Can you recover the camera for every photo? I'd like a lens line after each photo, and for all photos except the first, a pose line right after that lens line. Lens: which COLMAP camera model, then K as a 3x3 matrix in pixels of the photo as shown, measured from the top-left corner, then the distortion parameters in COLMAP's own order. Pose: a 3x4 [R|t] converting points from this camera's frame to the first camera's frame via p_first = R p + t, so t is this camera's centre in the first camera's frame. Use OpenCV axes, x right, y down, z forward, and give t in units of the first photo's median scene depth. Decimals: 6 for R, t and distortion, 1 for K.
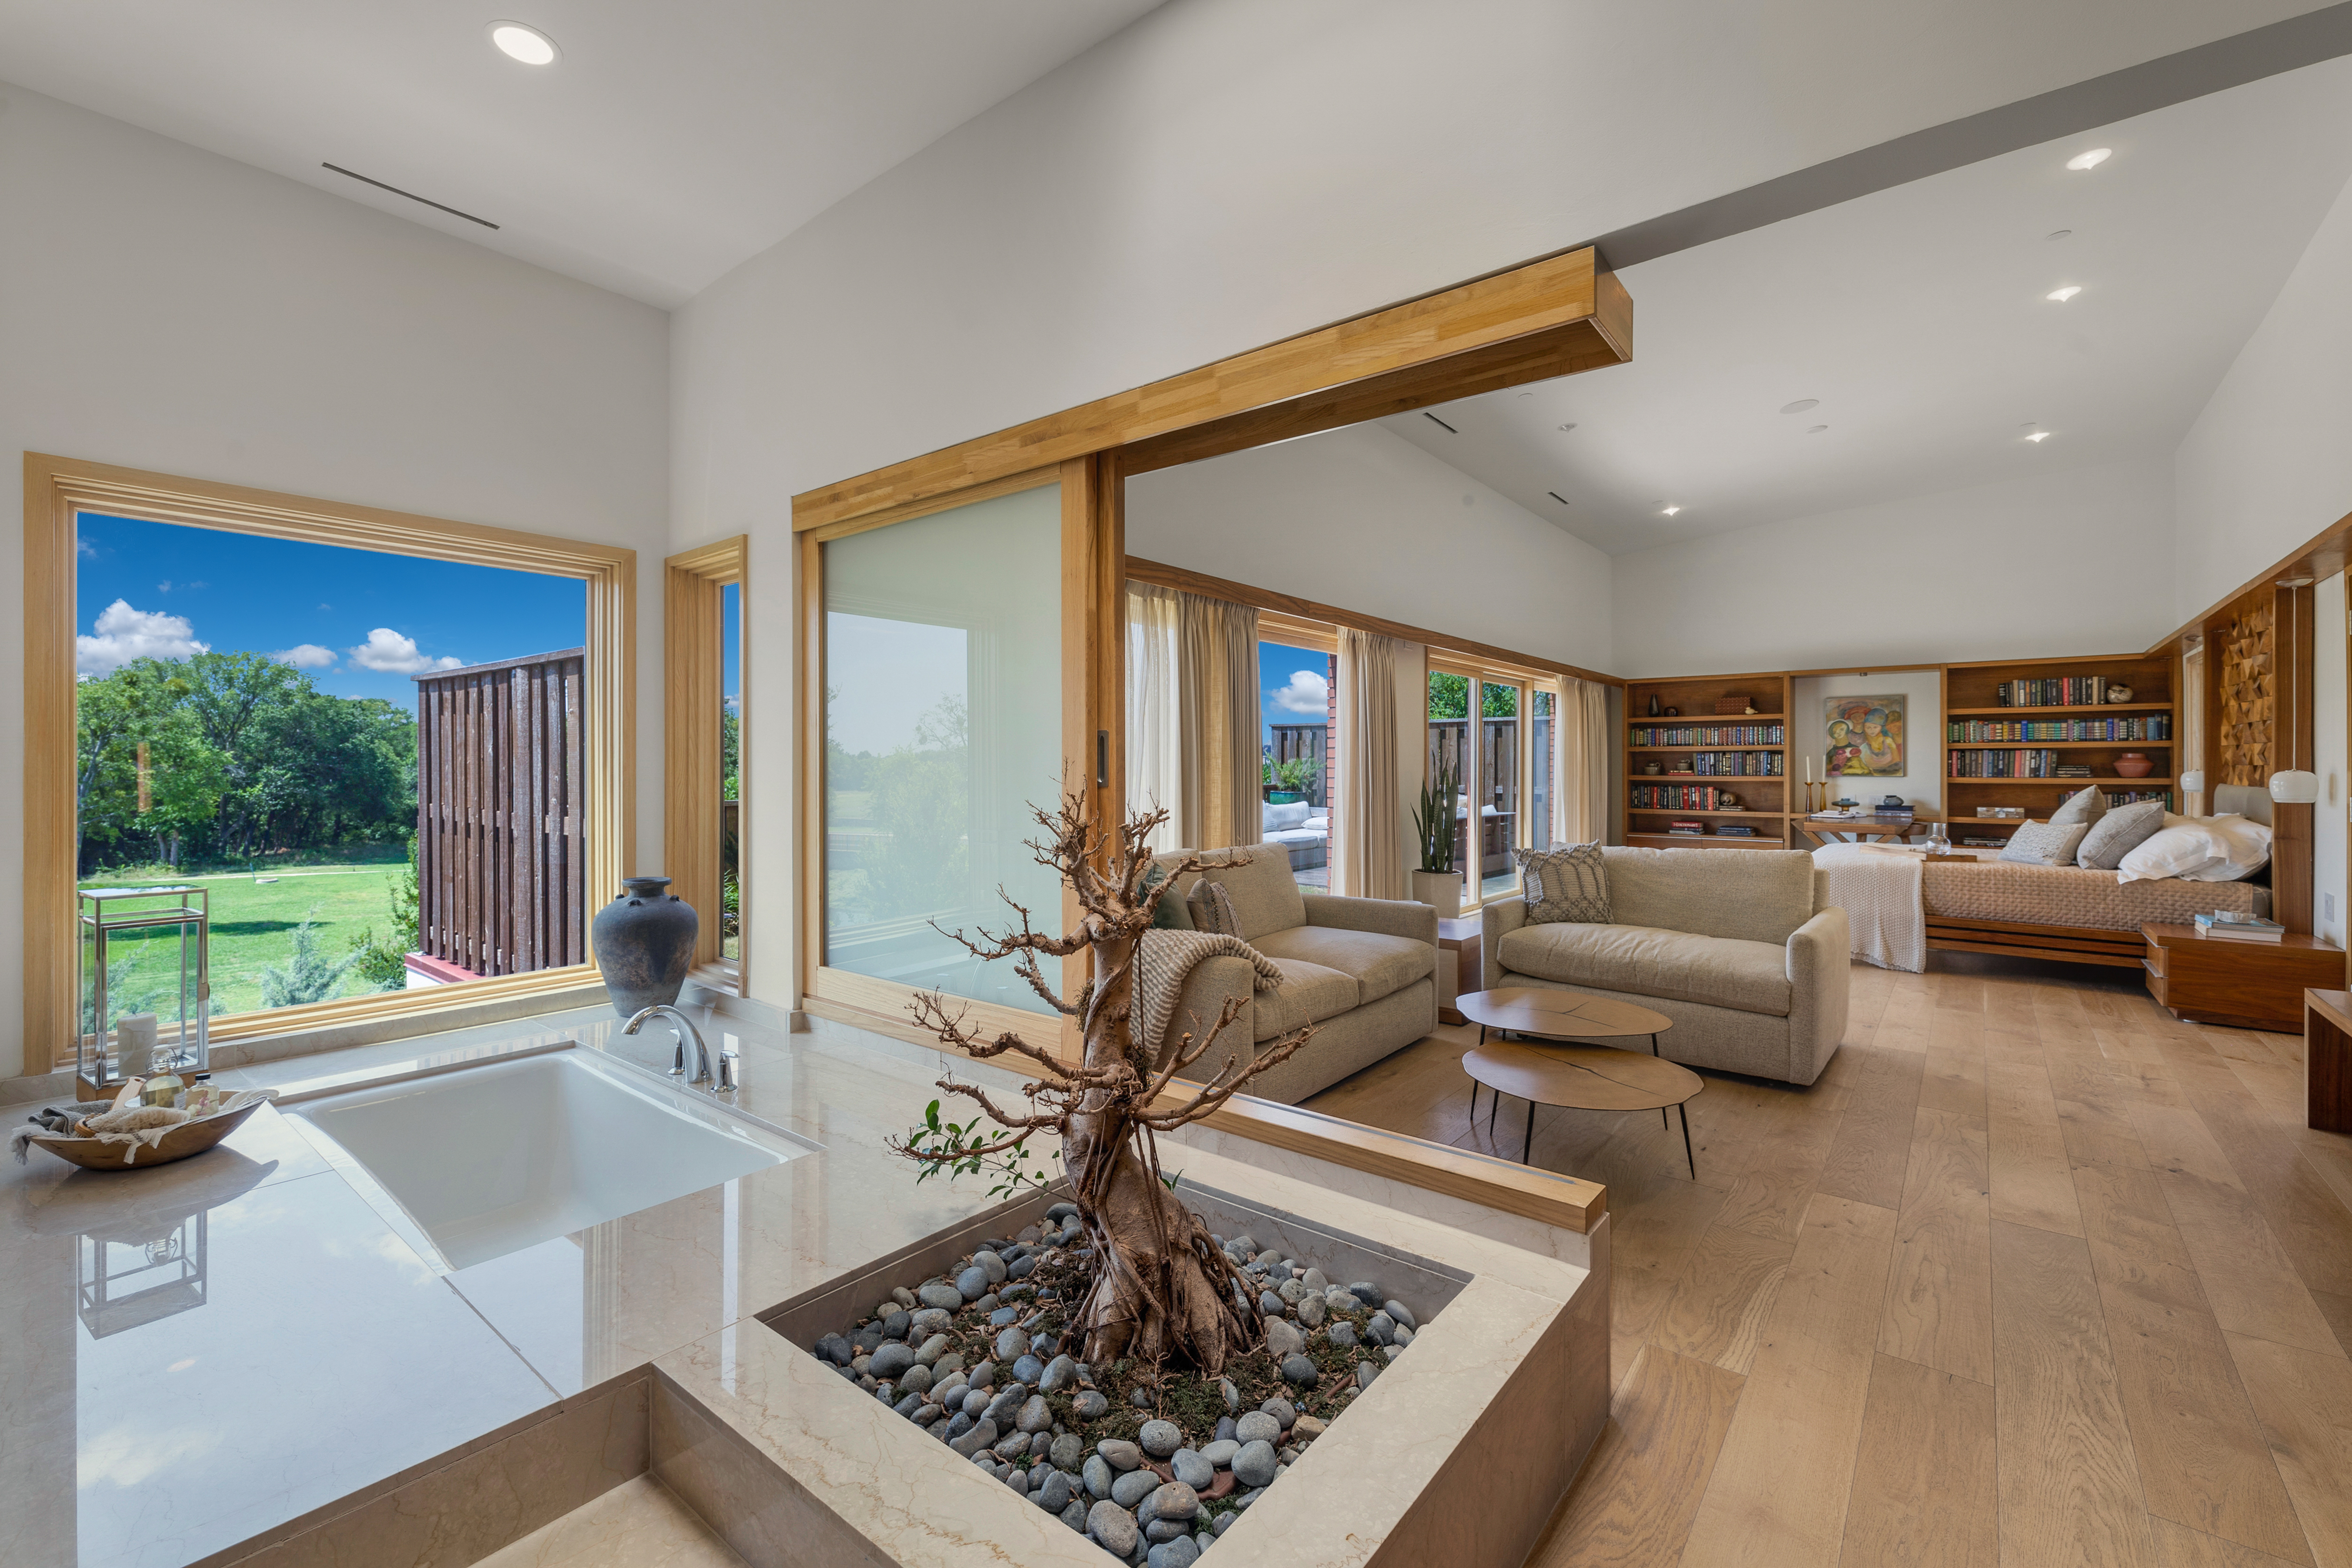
lens RADIAL K [[995.7, 0, 1158.1], [0, 995.7, 762.7], [0, 0, 1]] dist [0.003741, -0.000443]
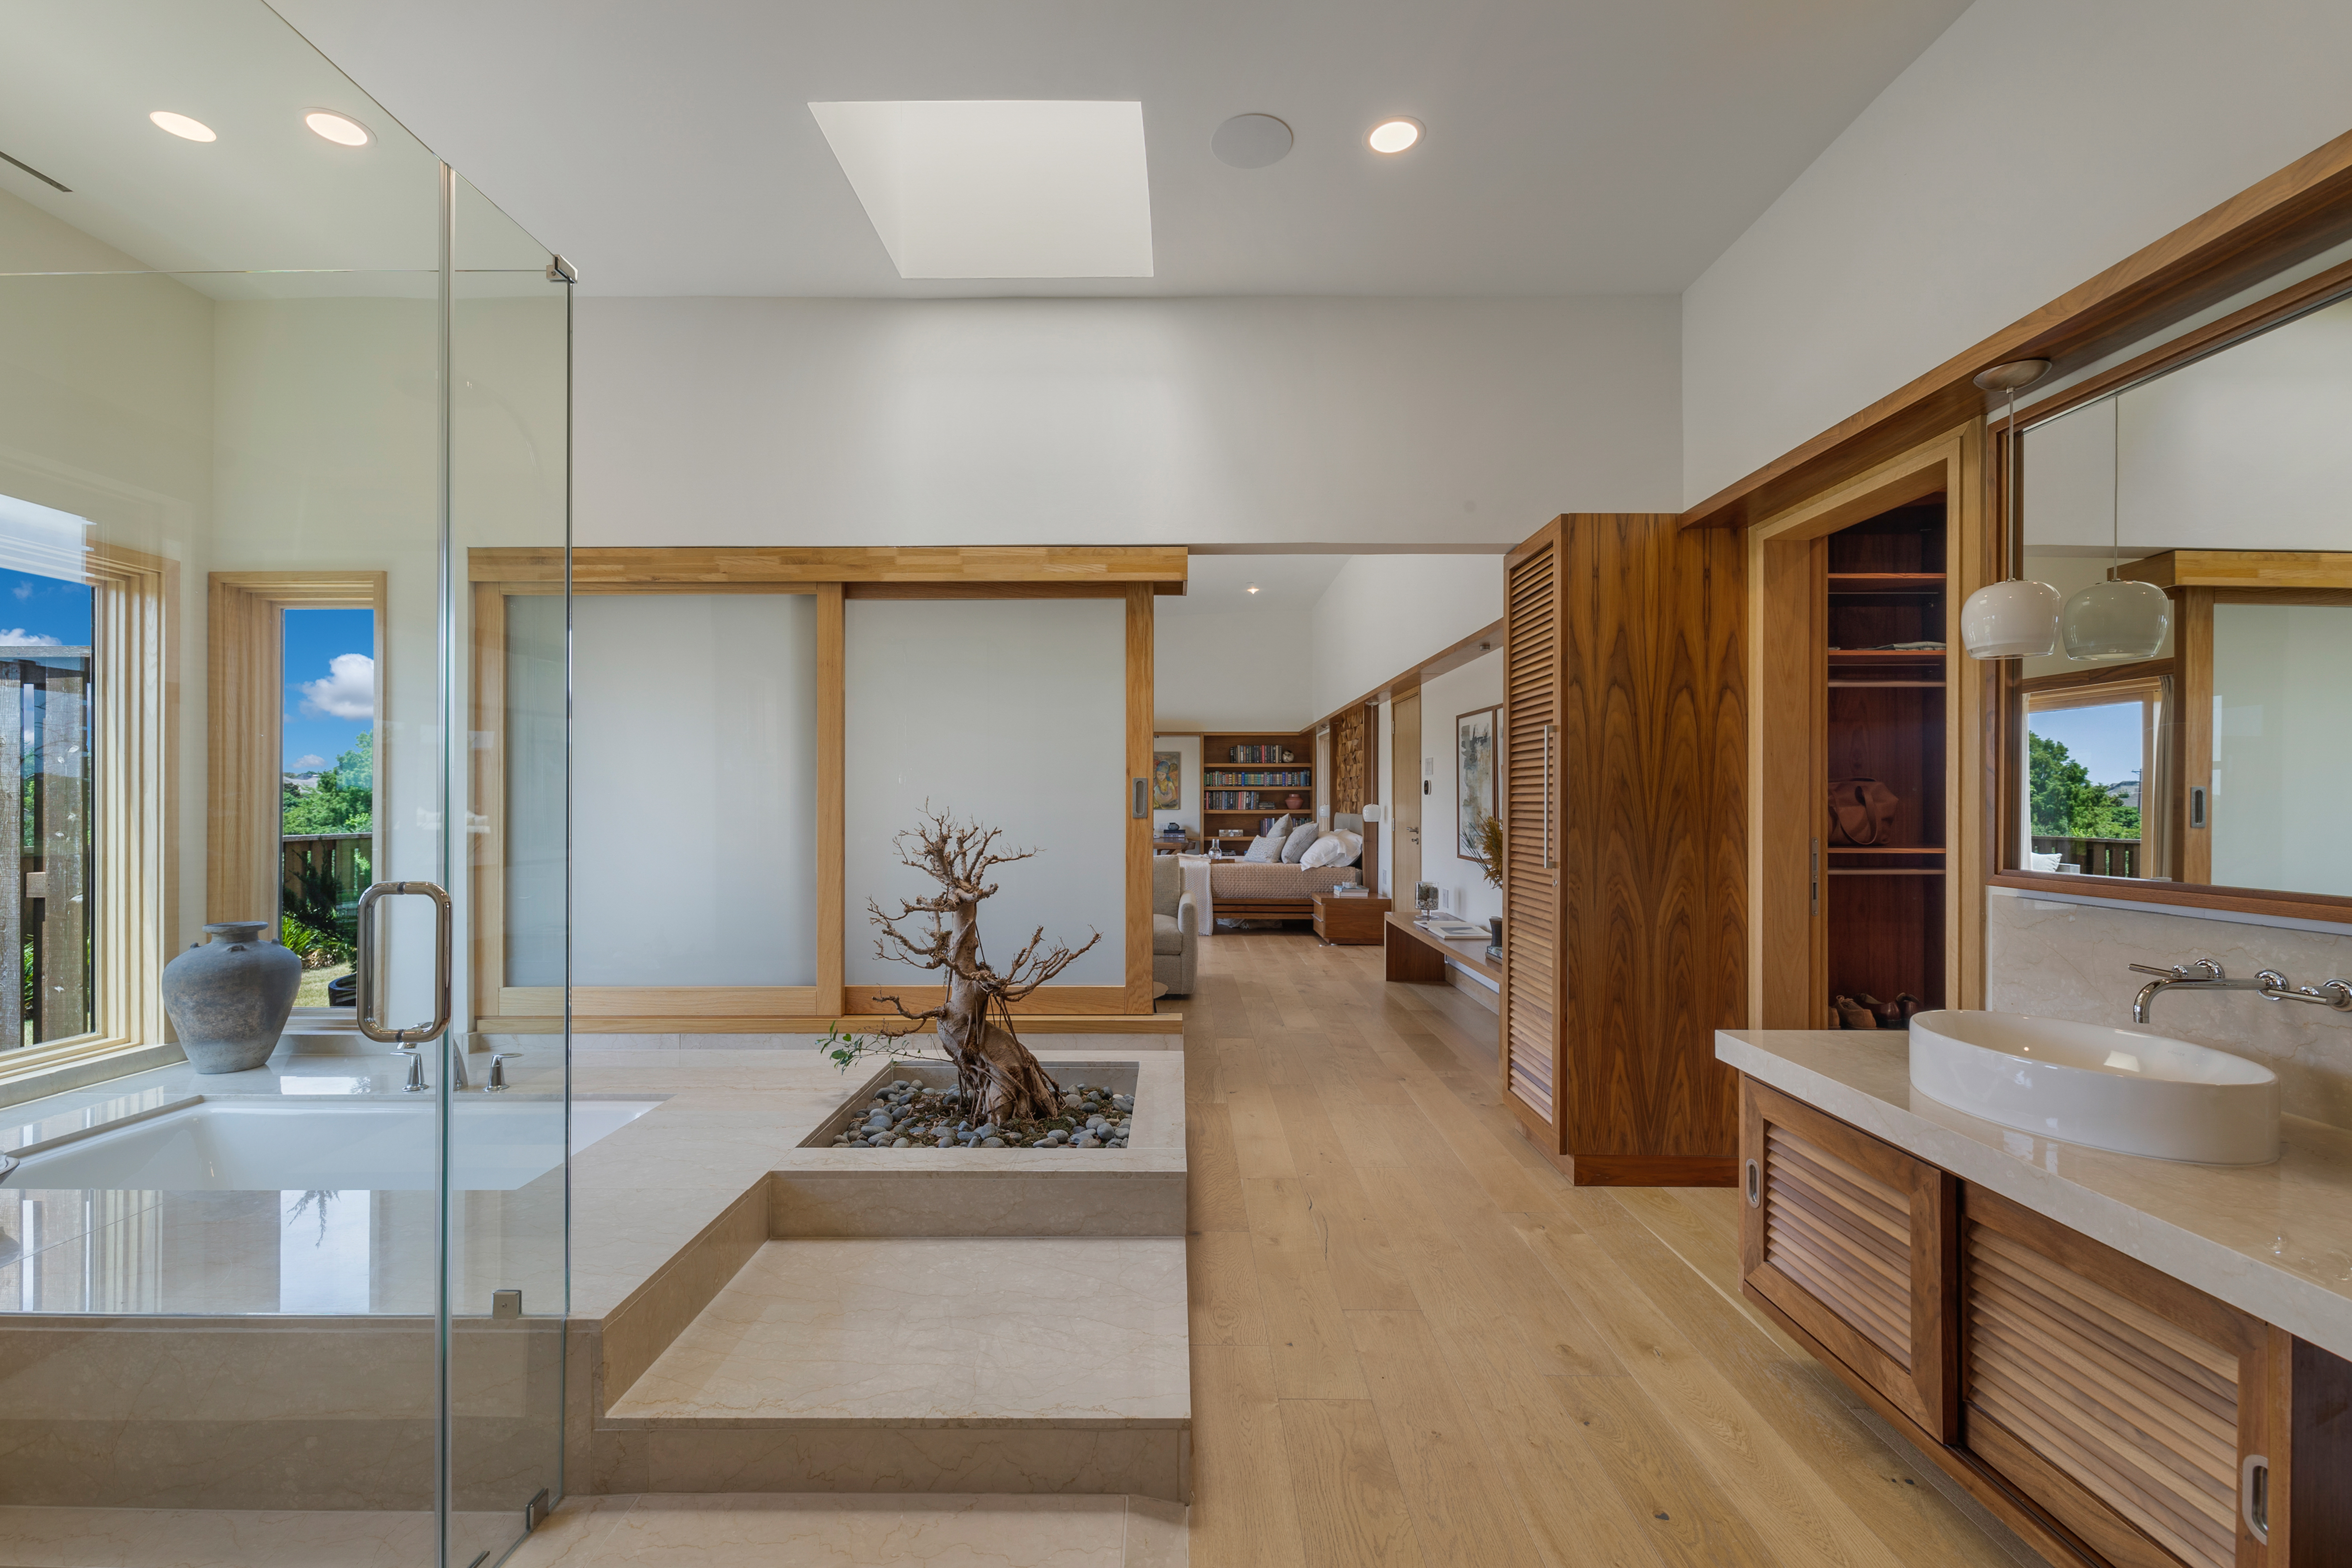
lens RADIAL K [[995.8, 0, 1169.5], [0, 995.8, 791.9], [0, 0, 1]] dist [0.003741, -0.000443]
pose [[0.778926, 0.005962, 0.627087, -0.217854], [-0.001386, 0.999969, -0.007785, 0.000016], [-0.627114, 0.005194, 0.778910, -0.142181]]
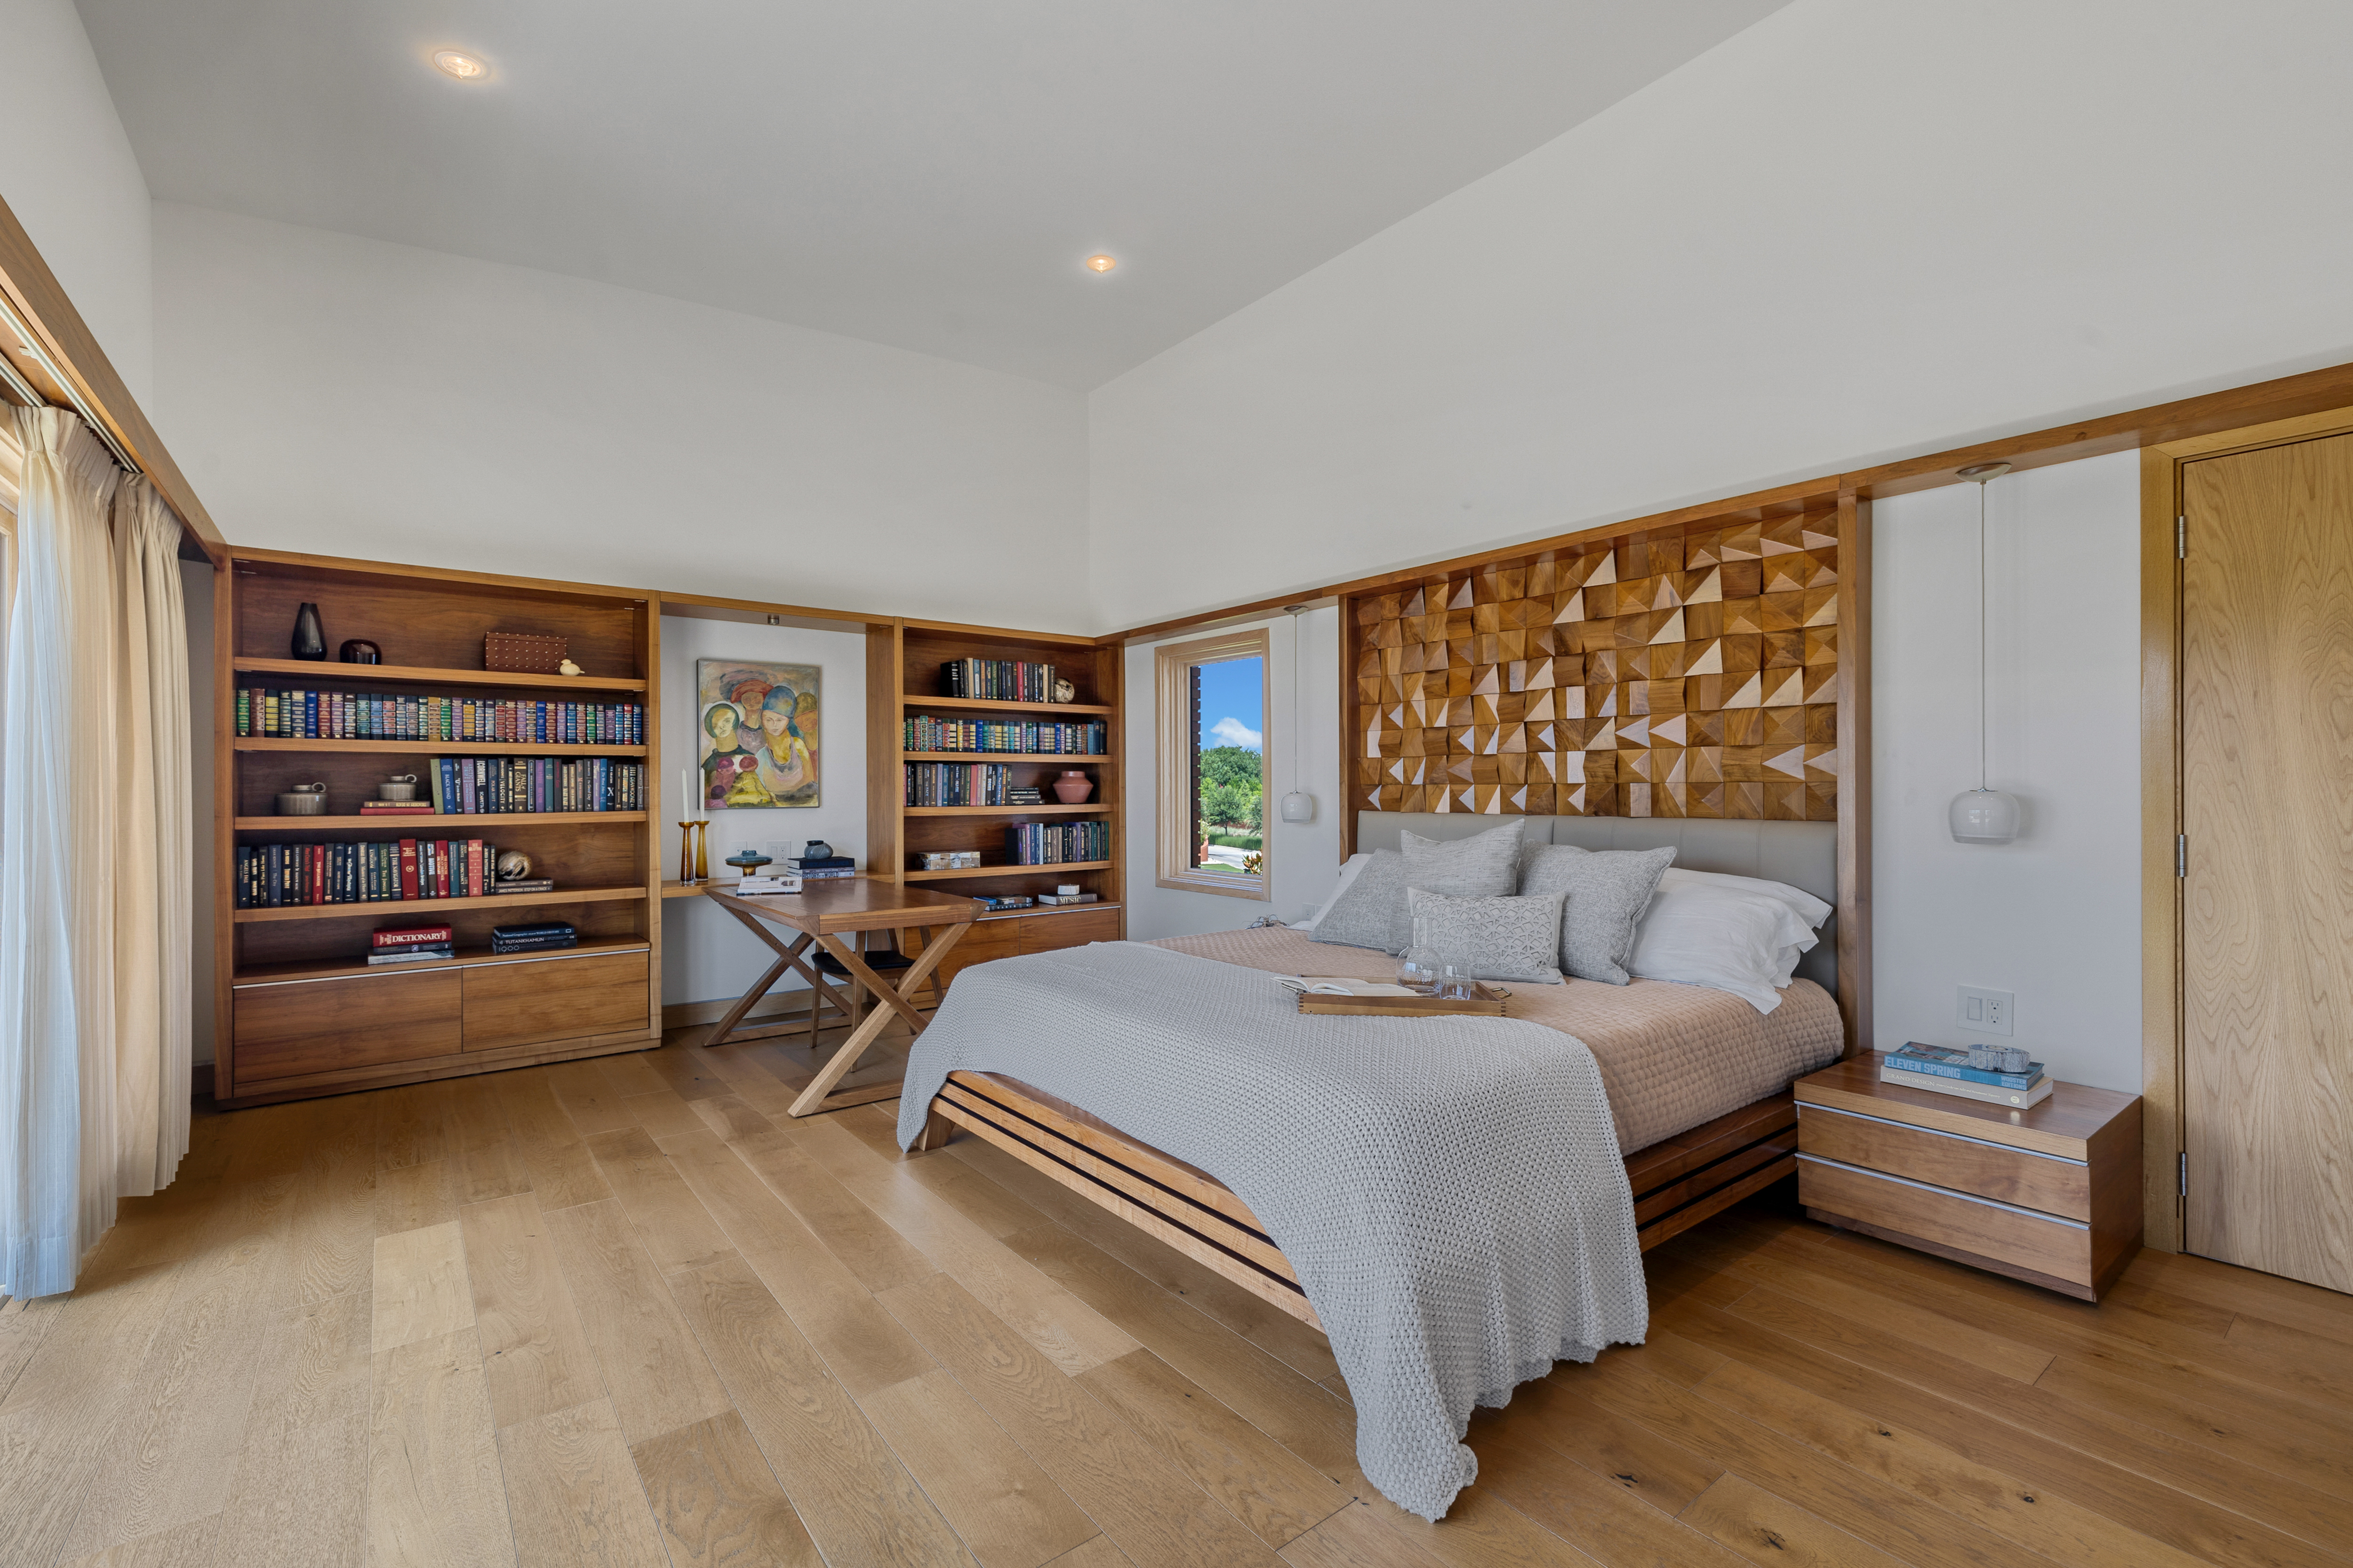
lens RADIAL K [[996.2, 0, 1151.4], [0, 996.2, 786.1], [0, 0, 1]] dist [0.003741, -0.000443]
pose [[0.230209, 0.002249, 0.973139, 0.313051], [0.002789, 0.999992, -0.002971, 0.005305], [-0.973137, 0.003398, 0.230201, 0.933895]]
